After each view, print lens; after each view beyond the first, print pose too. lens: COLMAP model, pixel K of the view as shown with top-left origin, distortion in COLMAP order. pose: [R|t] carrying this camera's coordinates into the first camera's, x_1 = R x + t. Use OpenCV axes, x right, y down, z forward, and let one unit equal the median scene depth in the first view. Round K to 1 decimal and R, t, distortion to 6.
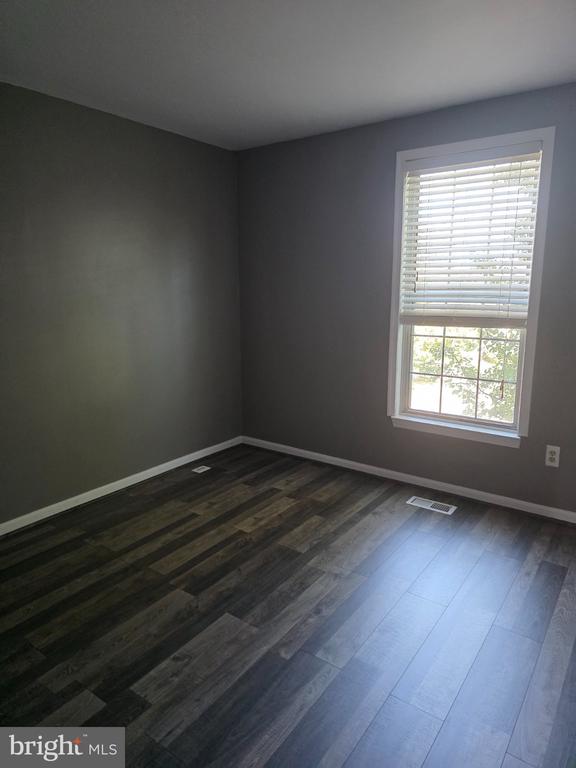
lens RADIAL K [[515.2, 0, 285.6], [0, 515.2, 385.0], [0, 0, 1]] dist [-0.000109, -0.002672]
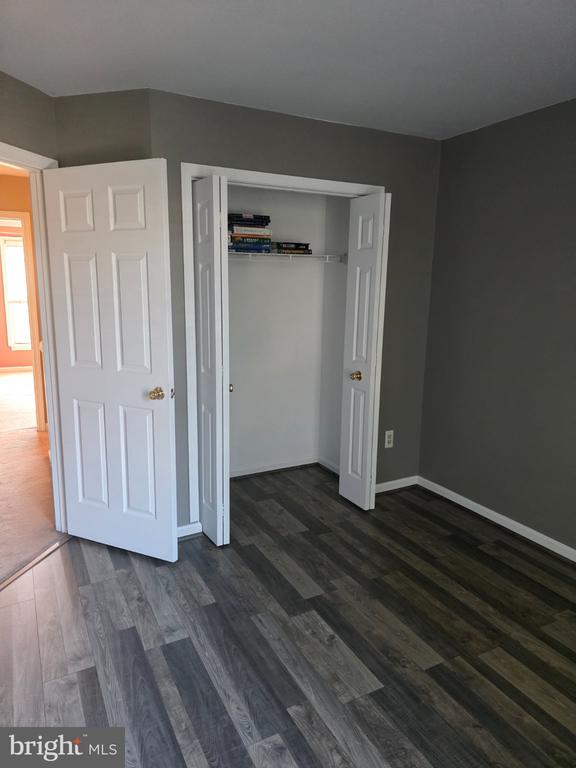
lens RADIAL K [[515.2, 0, 285.8], [0, 515.2, 382.7], [0, 0, 1]] dist [-0.000109, -0.002672]
pose [[-0.451101, 0.176153, -0.874916, 0.639420], [-0.188480, 0.939413, 0.286318, -0.264074], [0.872343, 0.294063, -0.390569, 1.048346]]
